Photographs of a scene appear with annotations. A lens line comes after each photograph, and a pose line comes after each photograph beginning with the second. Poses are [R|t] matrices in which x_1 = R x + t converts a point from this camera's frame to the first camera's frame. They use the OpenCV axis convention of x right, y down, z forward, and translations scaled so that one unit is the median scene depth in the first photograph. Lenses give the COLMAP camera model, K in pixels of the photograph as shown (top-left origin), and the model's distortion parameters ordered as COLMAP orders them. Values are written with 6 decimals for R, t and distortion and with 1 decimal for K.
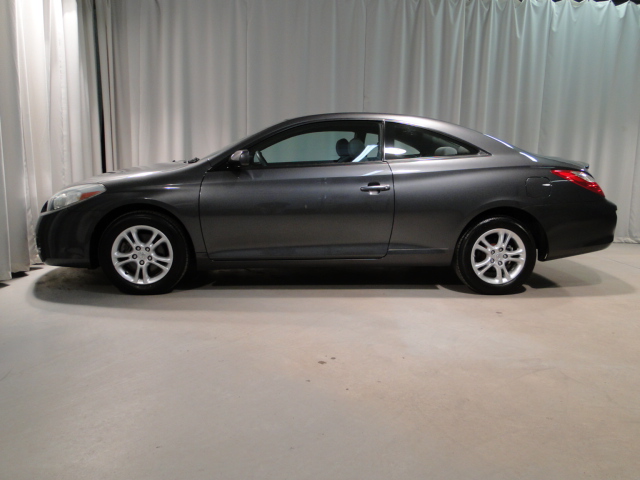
lens RADIAL K [[488.3, 0, 320.0], [0, 488.3, 240.0], [0, 0, 1]] dist [-0.000344, -0.005565]
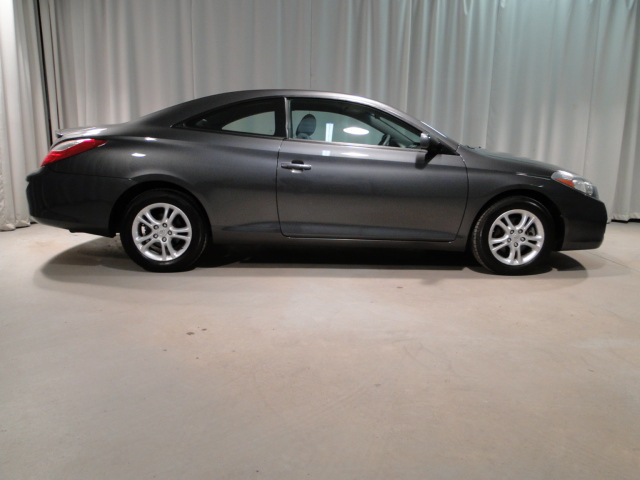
lens RADIAL K [[488.3, 0, 320.0], [0, 488.3, 240.0], [0, 0, 1]] dist [-0.000344, -0.005565]
pose [[0.999980, -0.000135, -0.006276, 0.120513], [0.000414, 0.999010, 0.044478, 0.000882], [0.006264, -0.044480, 0.998991, -0.017713]]
